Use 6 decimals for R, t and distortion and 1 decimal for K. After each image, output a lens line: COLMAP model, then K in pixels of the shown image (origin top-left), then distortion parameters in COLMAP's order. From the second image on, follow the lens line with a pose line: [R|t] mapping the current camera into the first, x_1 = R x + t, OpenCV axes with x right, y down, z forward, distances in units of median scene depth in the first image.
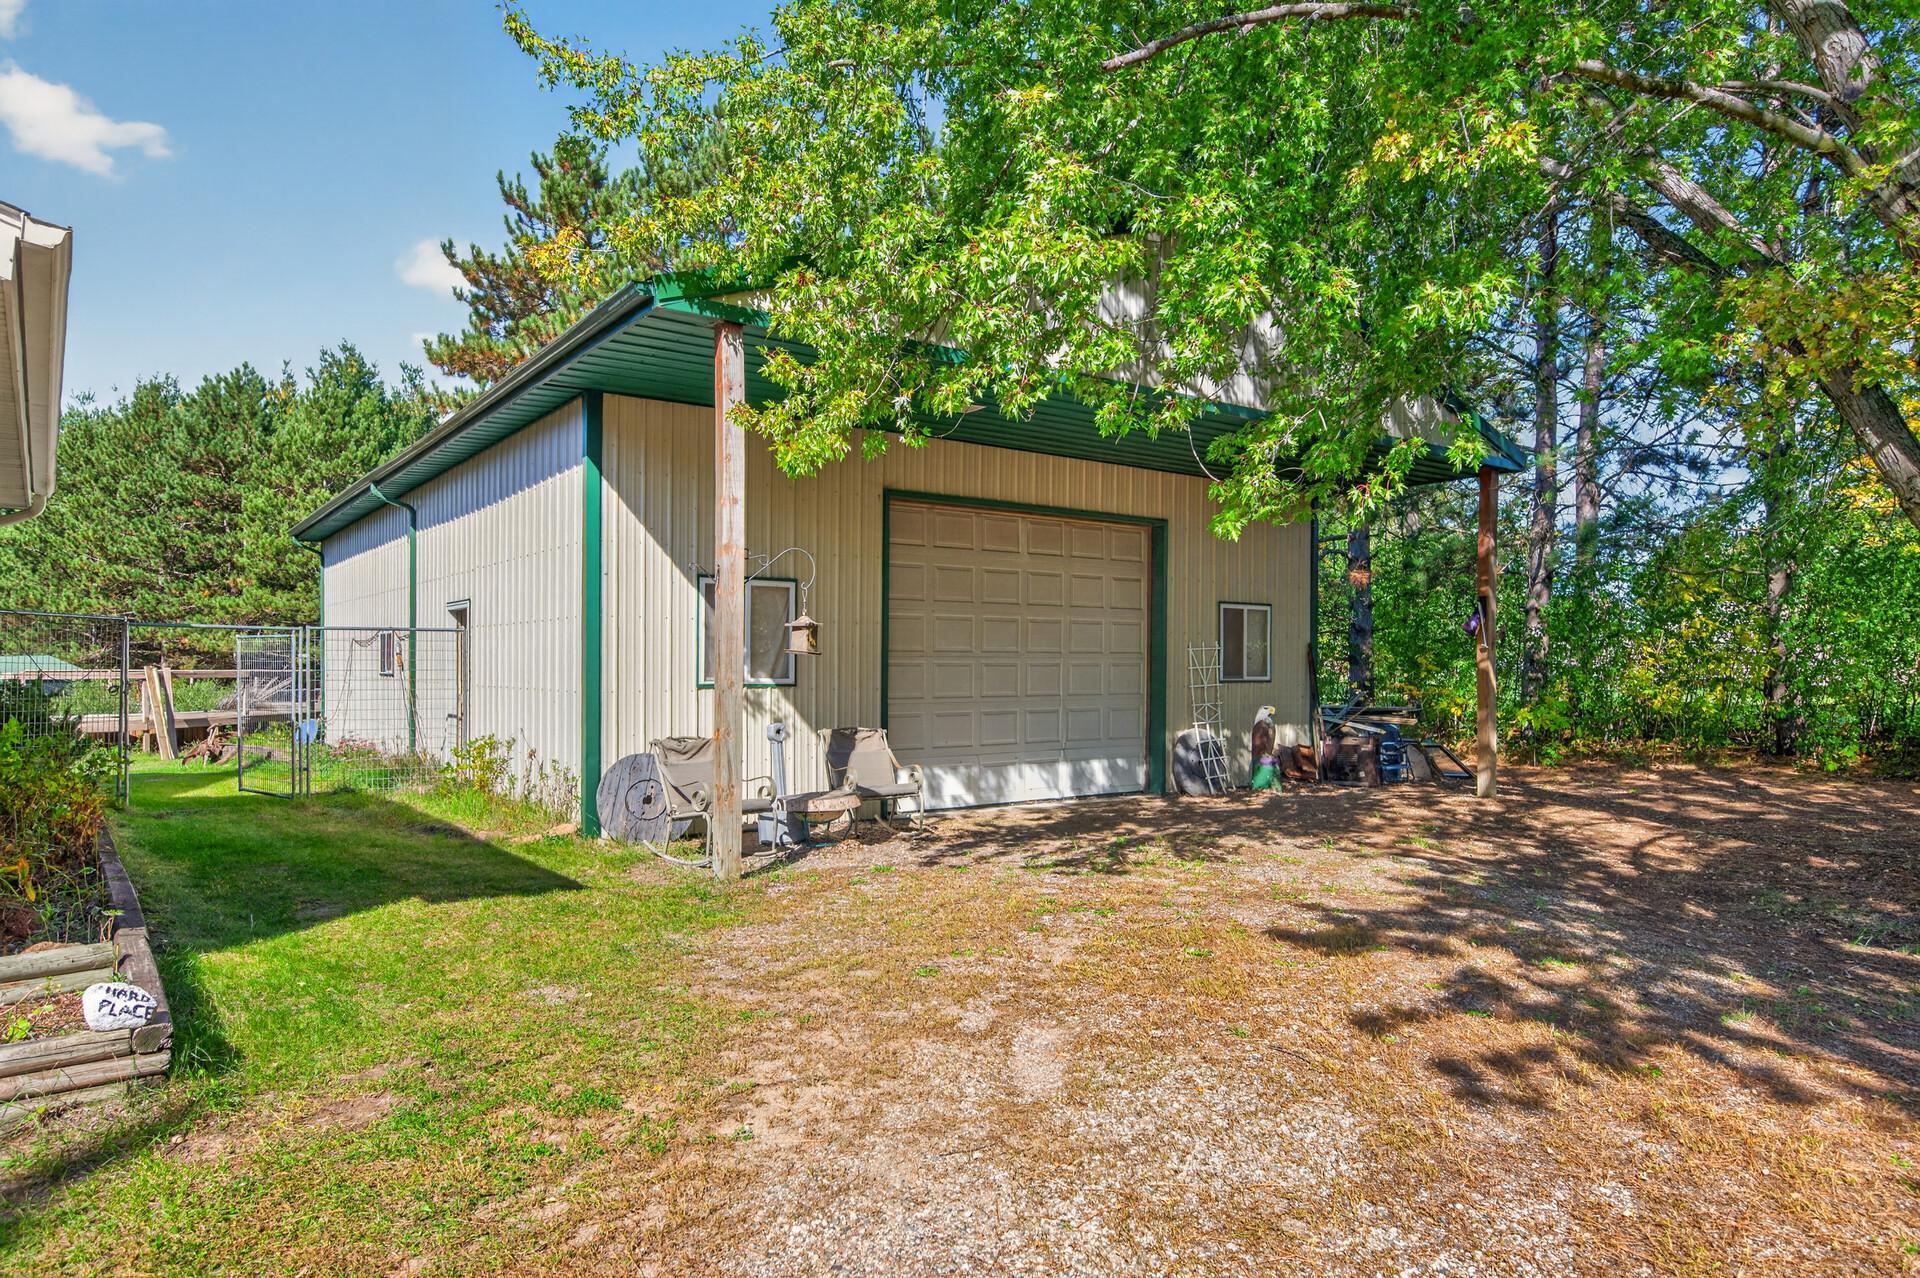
lens RADIAL K [[1043.9, 0, 956.8], [0, 1043.9, 659.0], [0, 0, 1]] dist [-0.002691, 0.000812]
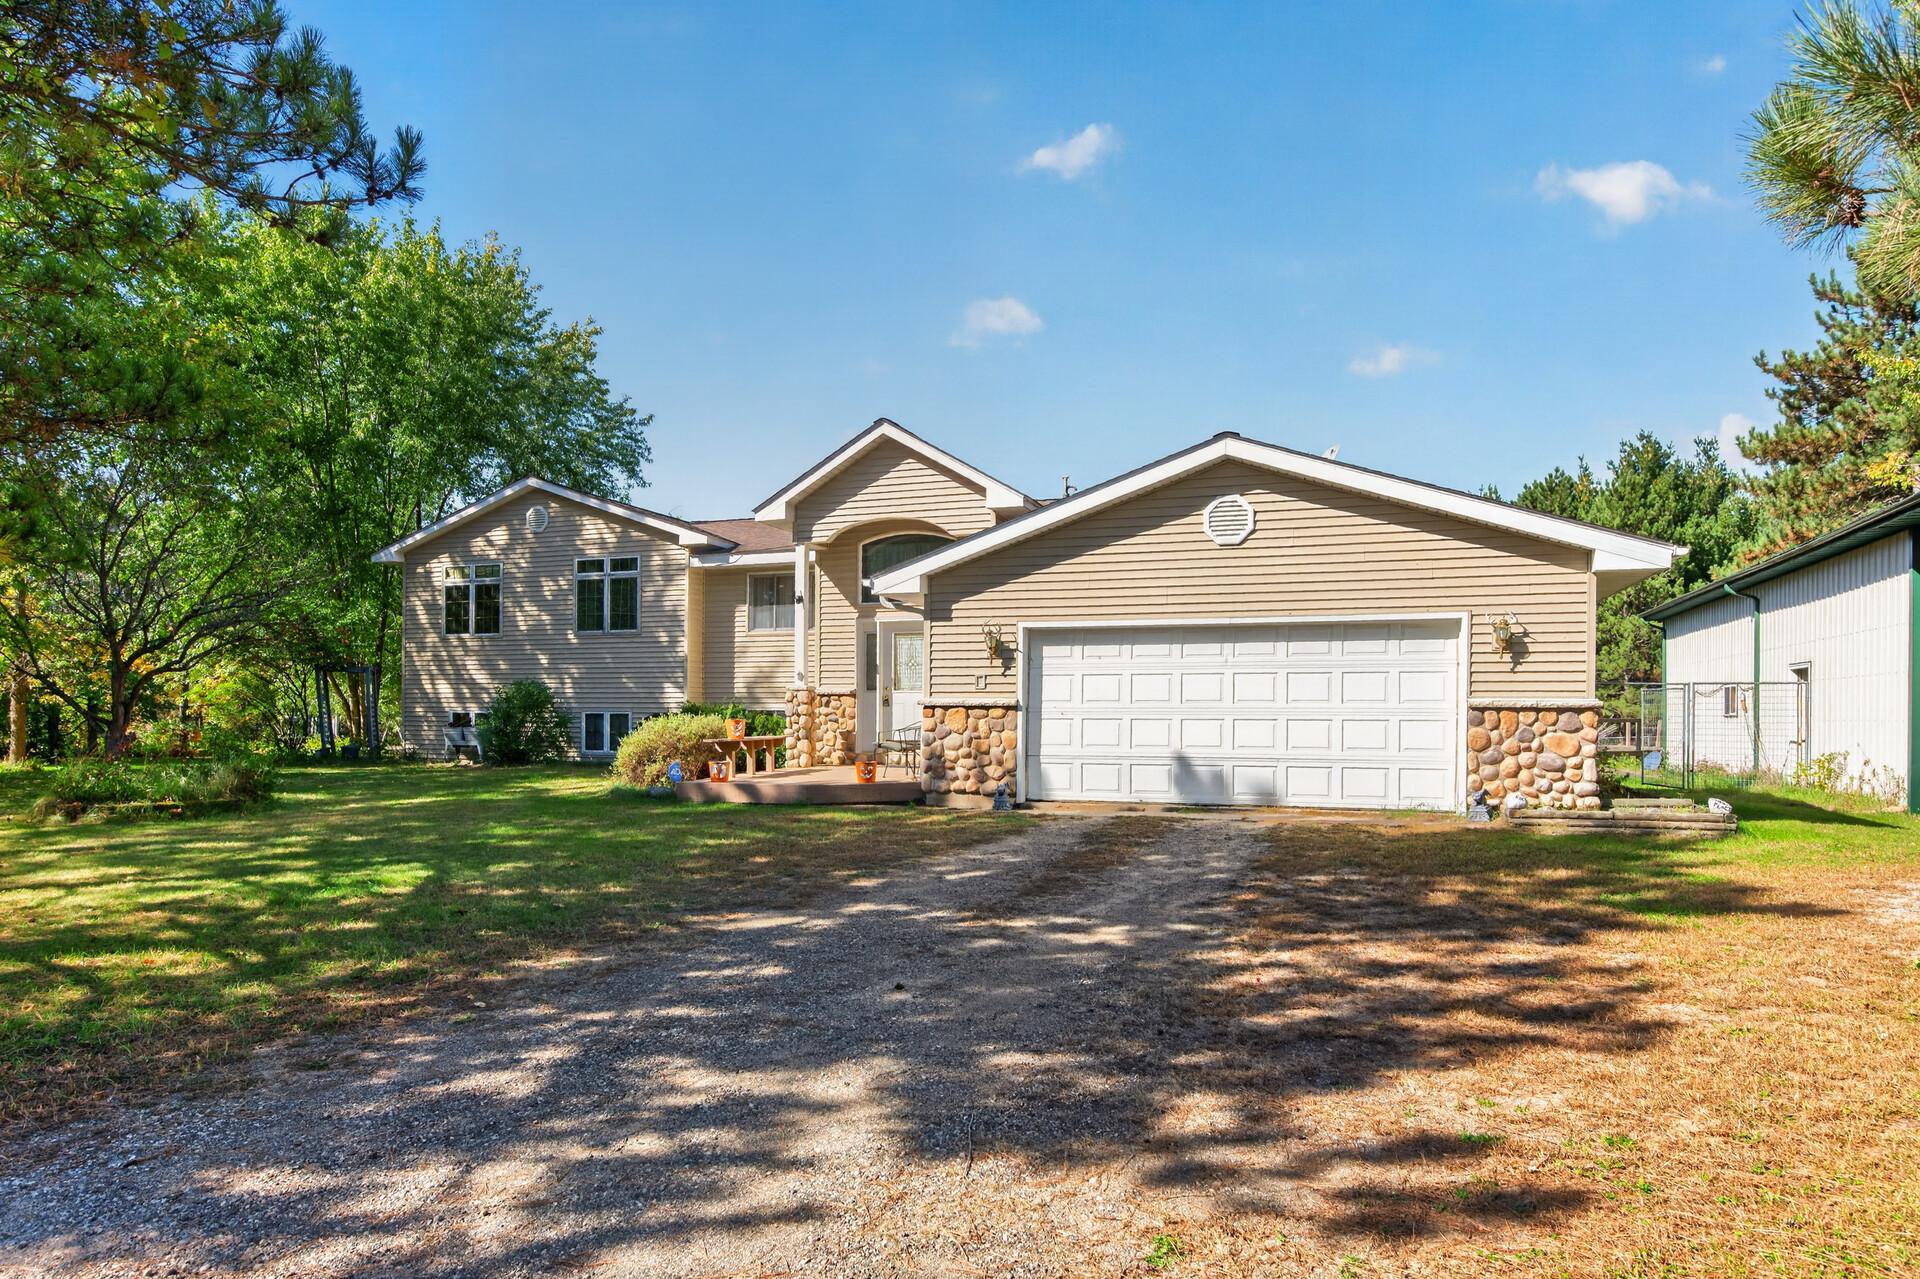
lens RADIAL K [[1043.9, 0, 956.8], [0, 1043.9, 659.5], [0, 0, 1]] dist [-0.002691, 0.000812]
pose [[0.462746, -0.028331, -0.886038, 0.118637], [-0.022909, 0.998773, -0.043900, 0.013733], [0.886195, 0.040612, 0.461529, -0.317021]]
